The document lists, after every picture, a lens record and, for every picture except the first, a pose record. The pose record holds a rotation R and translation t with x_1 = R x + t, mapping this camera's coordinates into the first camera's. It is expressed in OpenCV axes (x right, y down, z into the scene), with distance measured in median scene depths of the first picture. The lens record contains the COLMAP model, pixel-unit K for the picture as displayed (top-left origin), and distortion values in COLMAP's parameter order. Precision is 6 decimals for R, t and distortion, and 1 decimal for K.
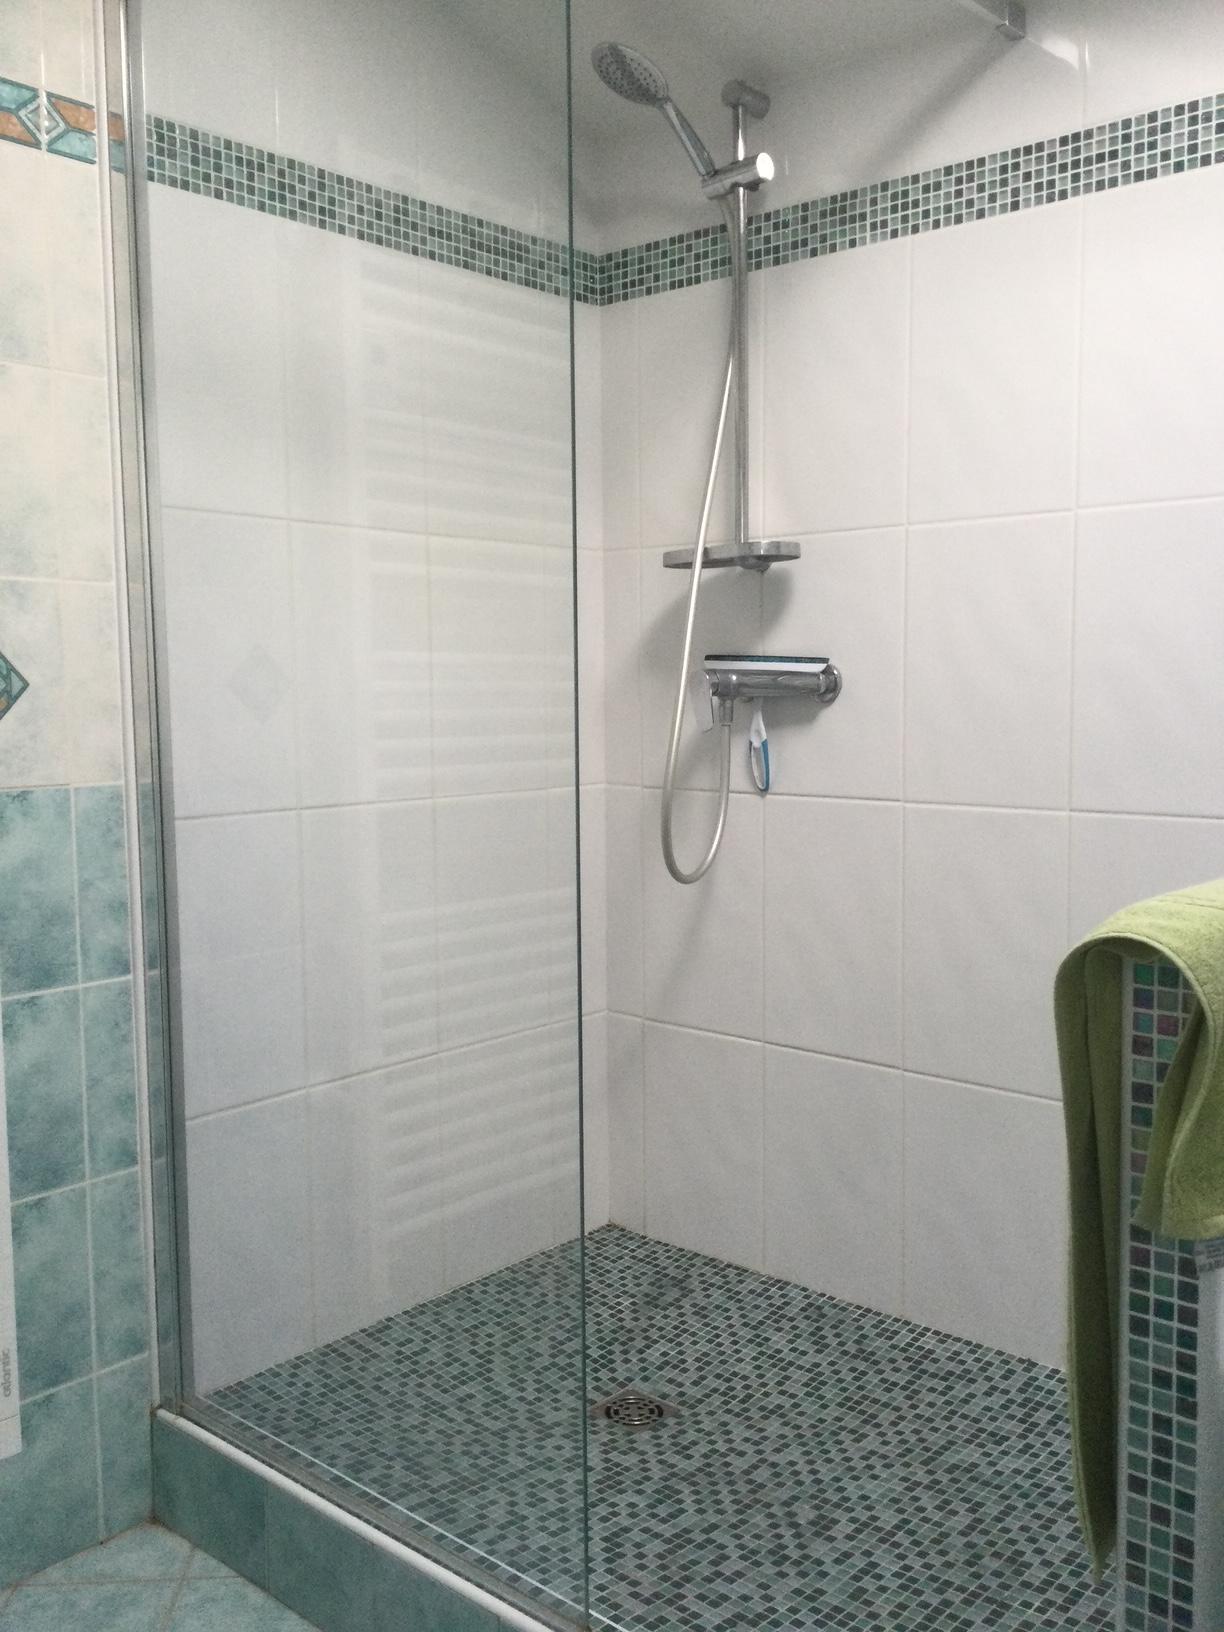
lens RADIAL K [[1477.2, 0, 612.0], [0, 1477.2, 816.0], [0, 0, 1]] dist [0.057655, -0.071656]
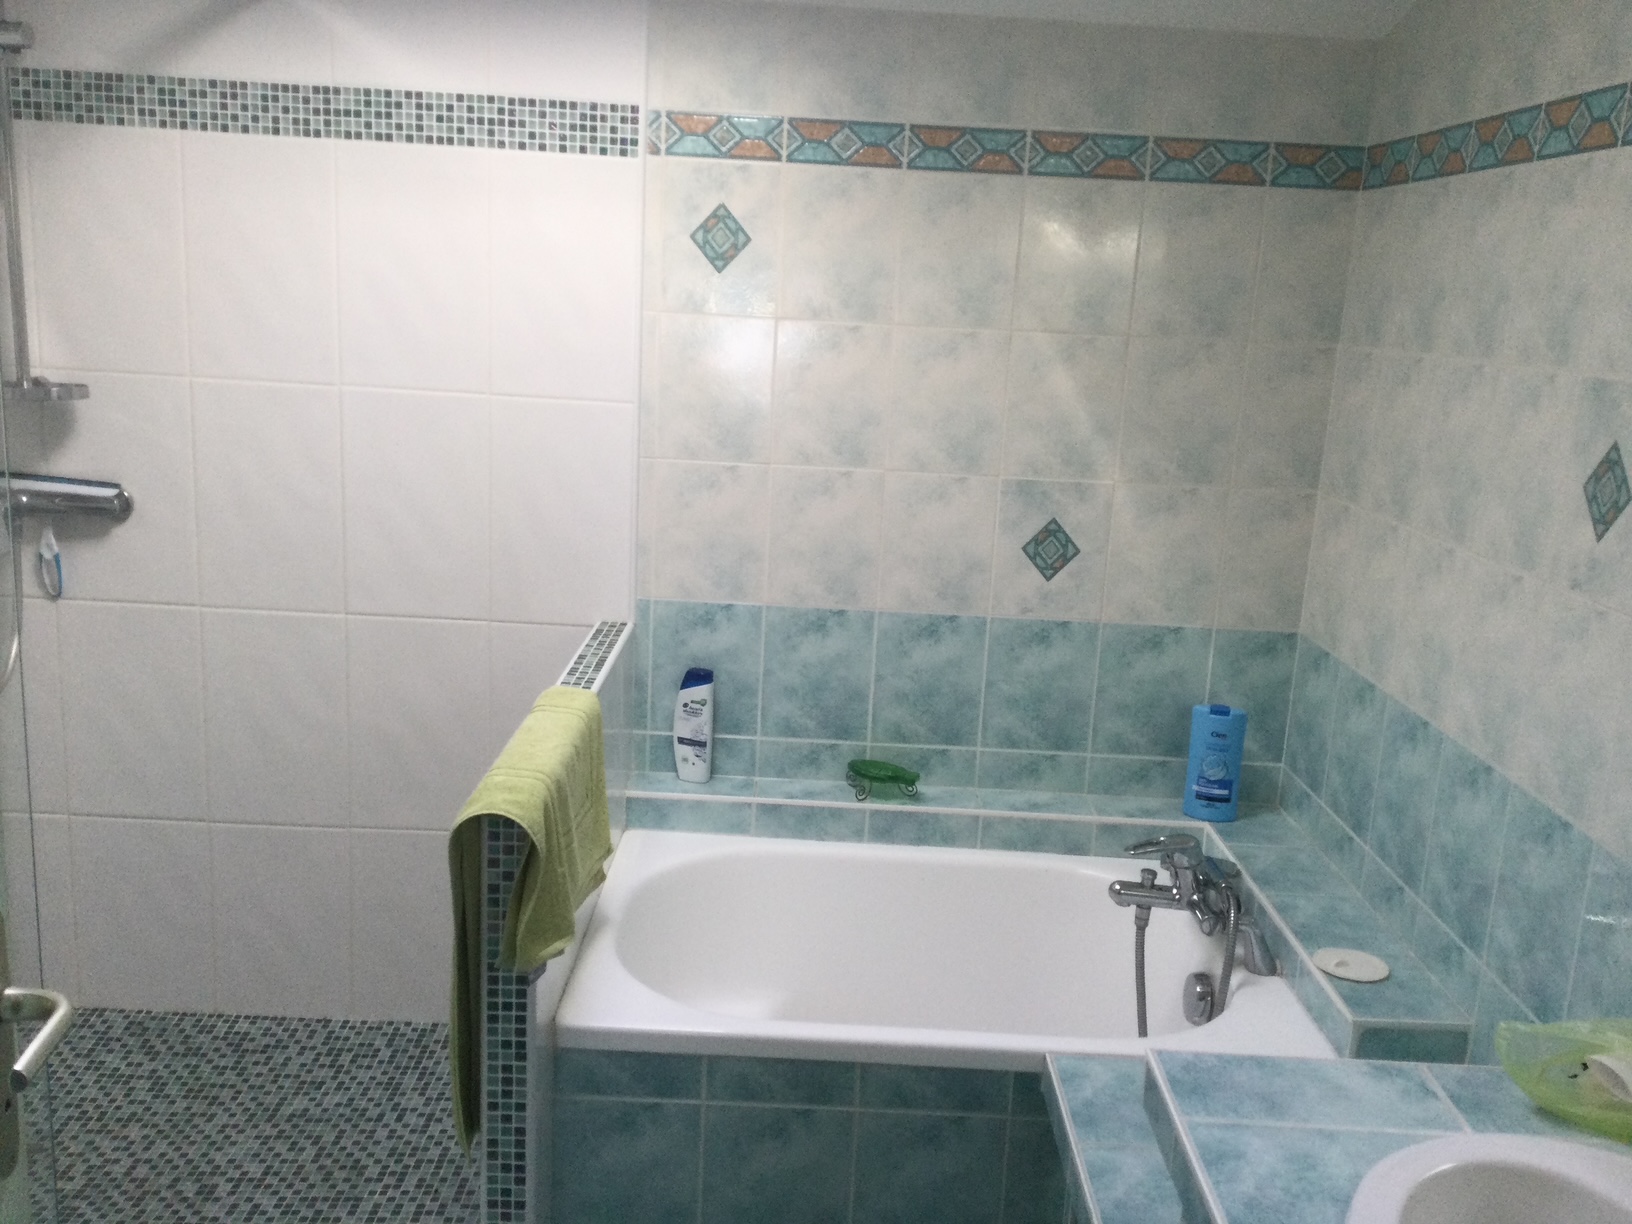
lens RADIAL K [[1477.2, 0, 816.0], [0, 1477.2, 612.0], [0, 0, 1]] dist [0.057655, -0.071656]
pose [[0.752876, -0.096849, 0.650998, -0.233113], [0.000545, 0.989205, 0.146534, -0.199085], [-0.658162, -0.109967, 0.744802, -0.249077]]
